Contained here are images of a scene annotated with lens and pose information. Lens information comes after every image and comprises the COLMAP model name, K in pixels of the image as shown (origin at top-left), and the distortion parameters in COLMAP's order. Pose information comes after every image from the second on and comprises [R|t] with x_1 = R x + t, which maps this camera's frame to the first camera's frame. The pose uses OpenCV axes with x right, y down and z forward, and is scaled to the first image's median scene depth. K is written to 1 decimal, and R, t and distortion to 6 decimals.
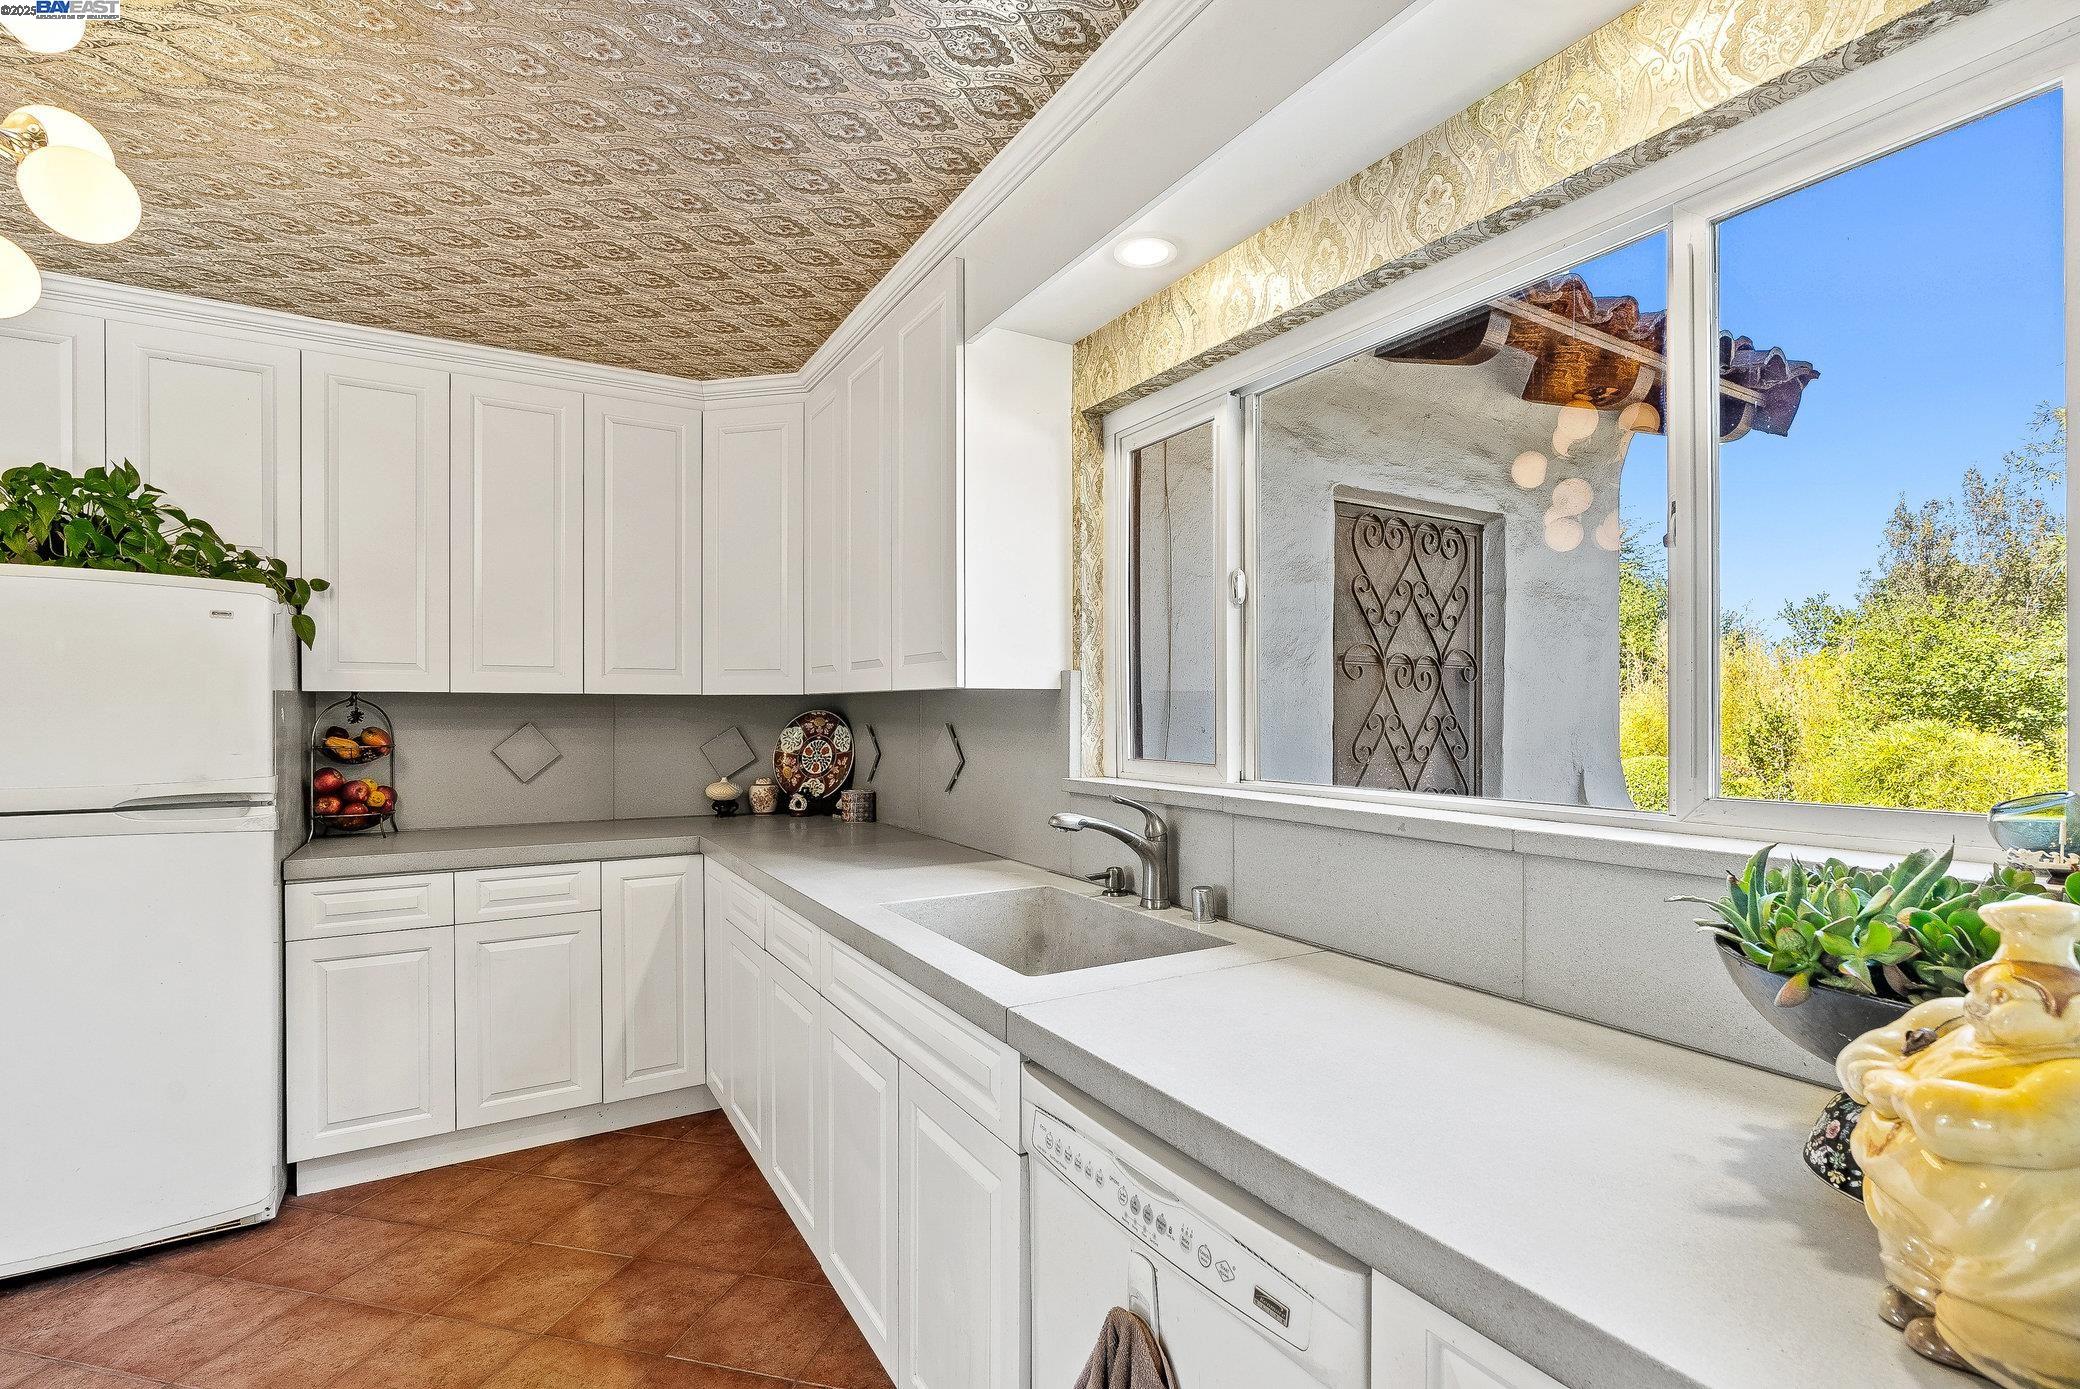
lens RADIAL K [[964.8, 0, 1048.1], [0, 964.8, 712.2], [0, 0, 1]] dist [-0.003203, 0.001128]
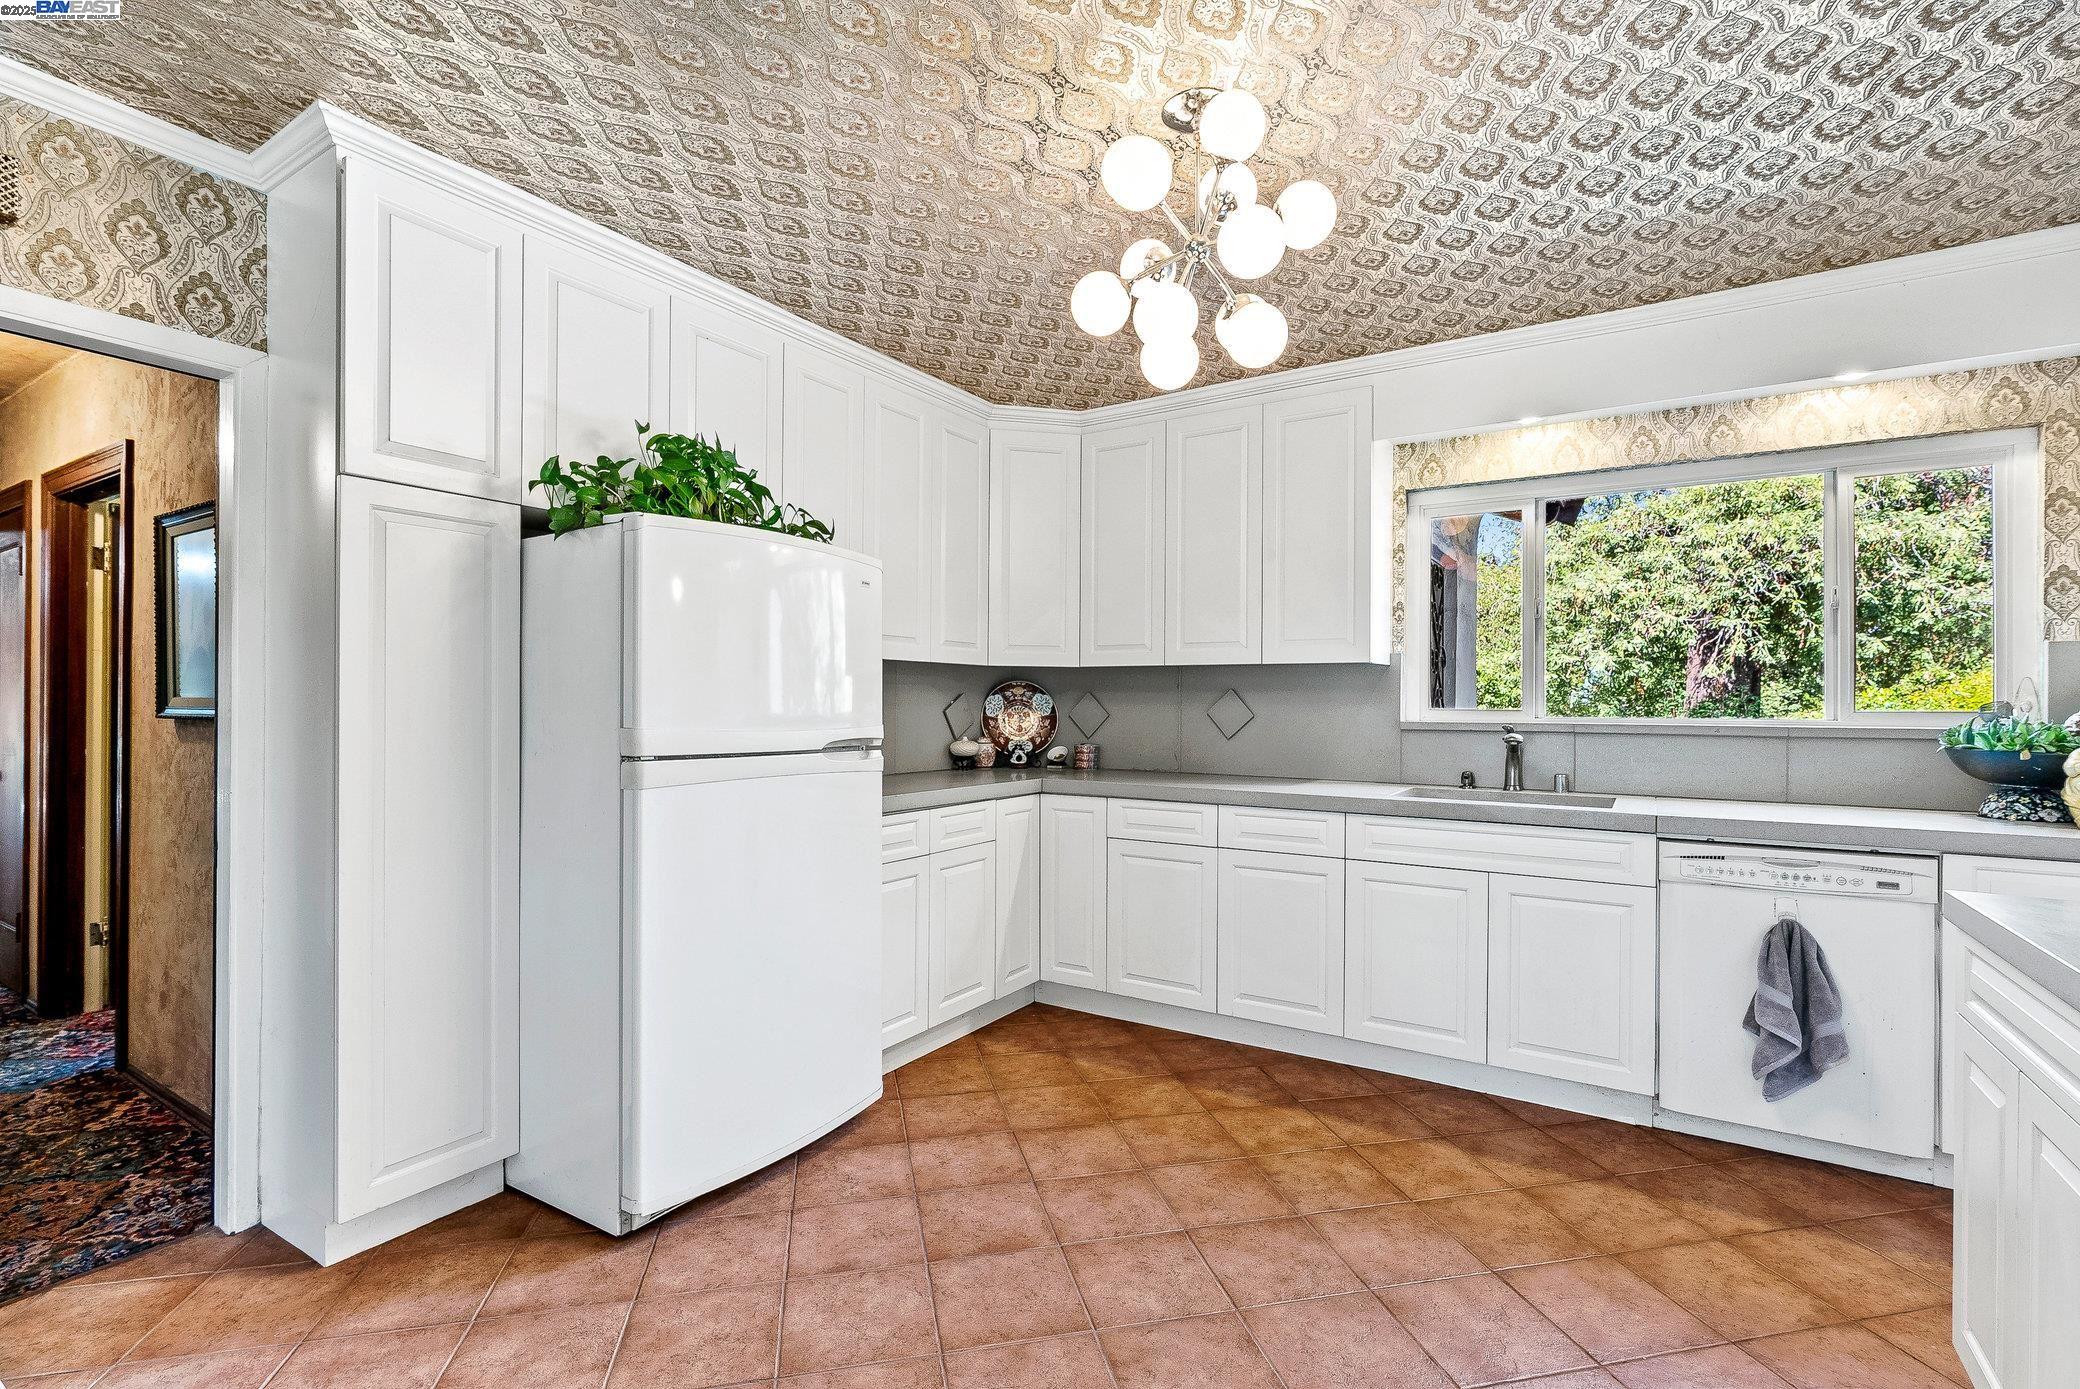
lens RADIAL K [[964.8, 0, 1045.6], [0, 964.8, 695.6], [0, 0, 1]] dist [-0.003203, 0.001128]
pose [[0.892319, 0.008081, 0.451333, -1.142998], [-0.004954, 0.999955, -0.008111, 0.039401], [-0.451378, 0.005001, 0.892319, -0.134085]]
